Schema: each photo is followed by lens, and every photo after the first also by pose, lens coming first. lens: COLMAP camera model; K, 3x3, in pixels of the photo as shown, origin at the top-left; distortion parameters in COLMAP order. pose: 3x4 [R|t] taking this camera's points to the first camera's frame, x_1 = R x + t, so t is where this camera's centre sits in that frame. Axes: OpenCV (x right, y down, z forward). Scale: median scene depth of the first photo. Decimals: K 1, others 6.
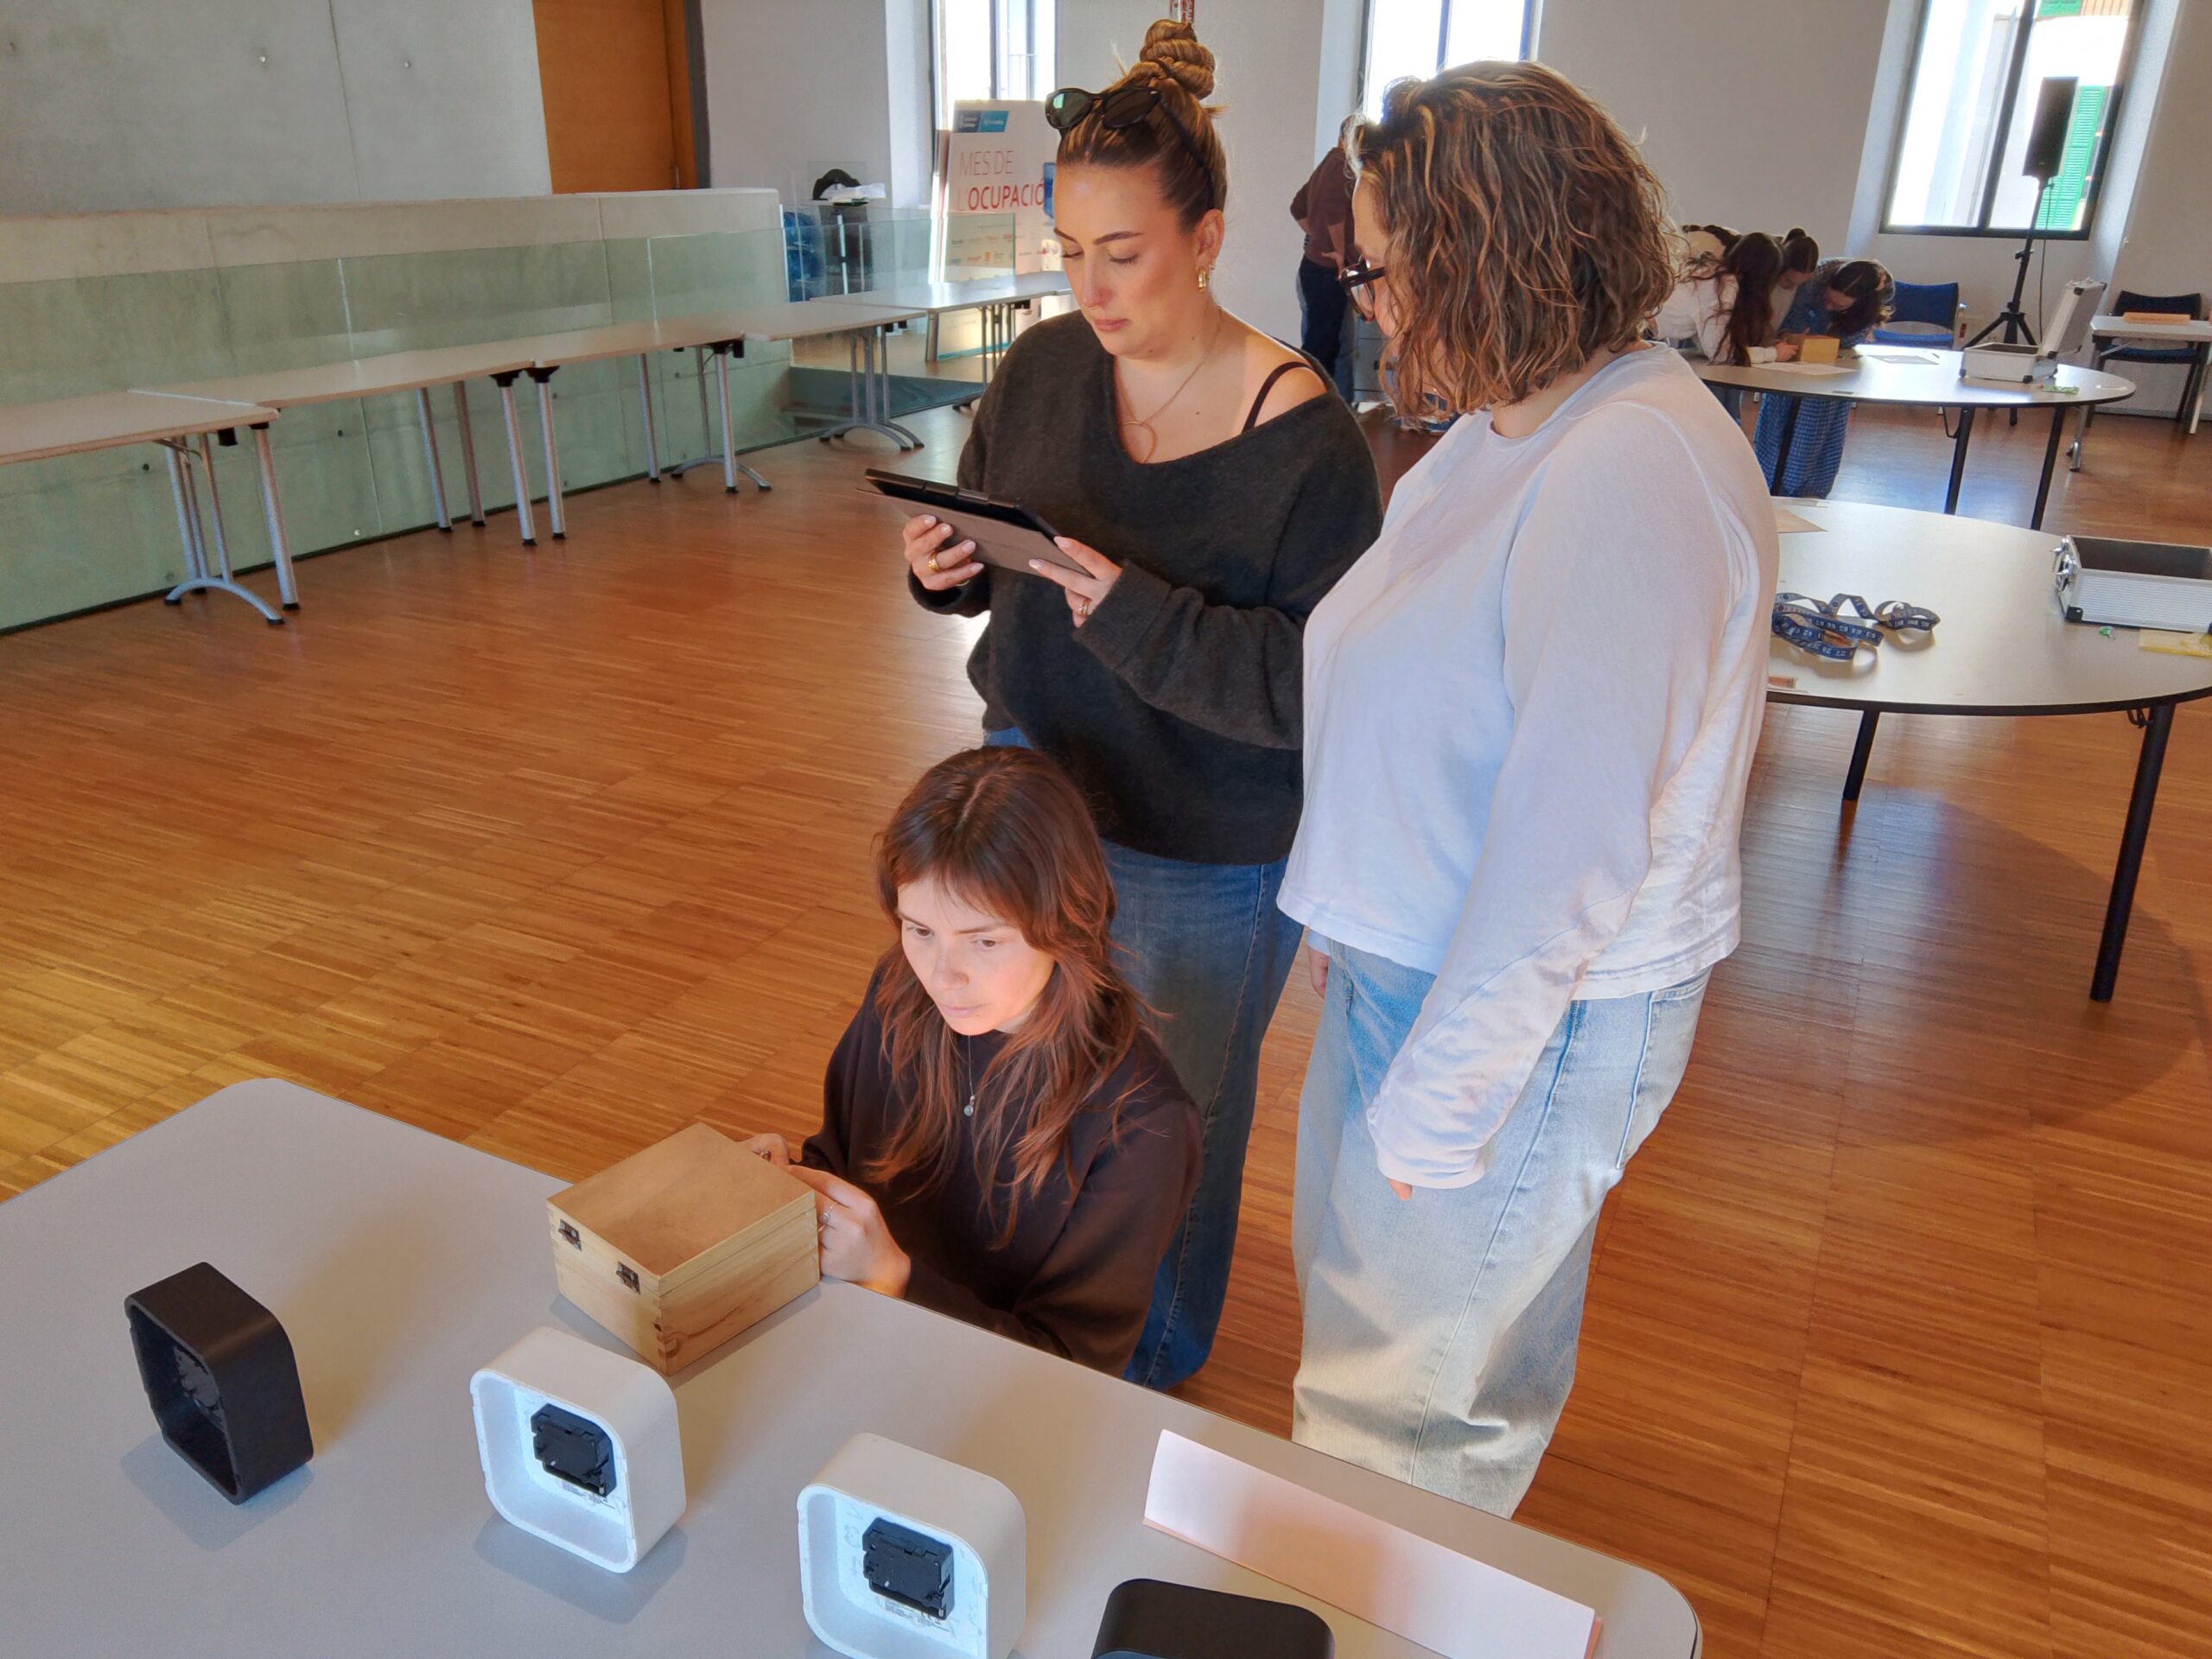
lens RADIAL K [[1681.2, 0, 1094.5], [0, 1681.2, 841.3], [0, 0, 1]] dist [0.011561, -0.000103]
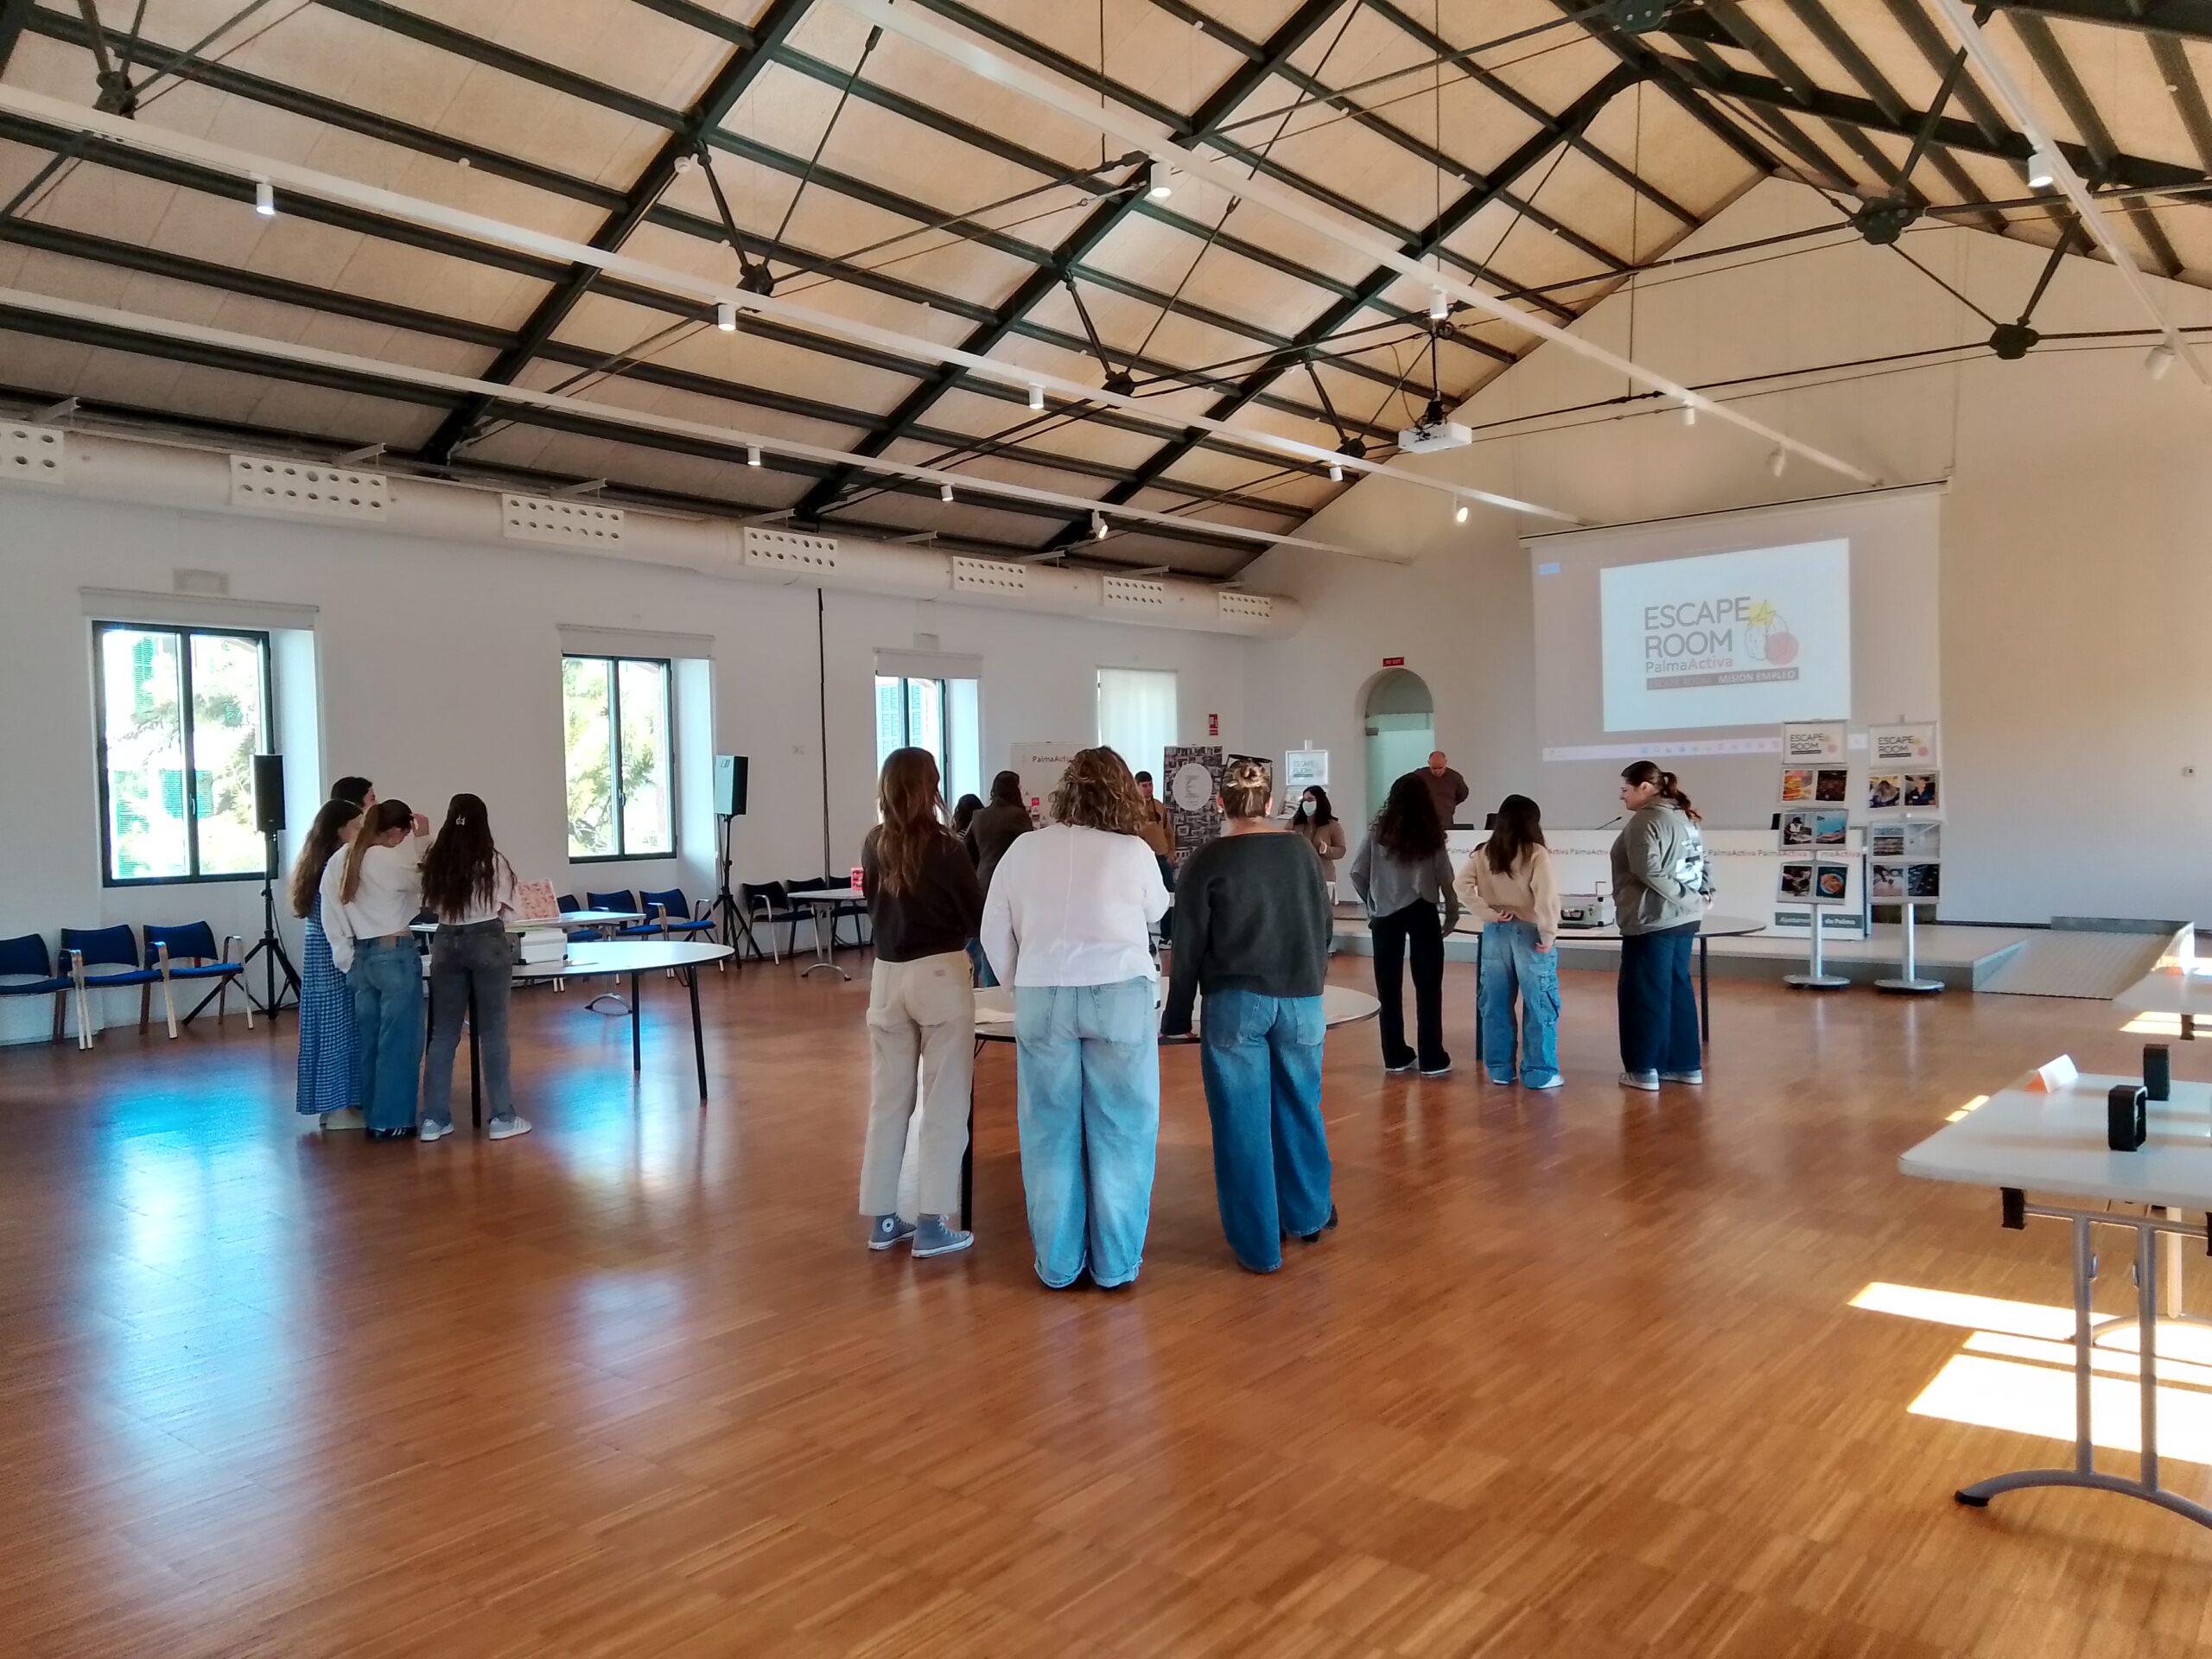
lens RADIAL K [[1681.2, 0, 1100.8], [0, 1681.2, 829.8], [0, 0, 1]] dist [0.011561, -0.000103]
pose [[0.190524, -0.029077, 0.981252, -1.092028], [0.394006, 0.917784, -0.049306, -0.214753], [-0.899144, 0.396013, 0.186316, 0.513730]]
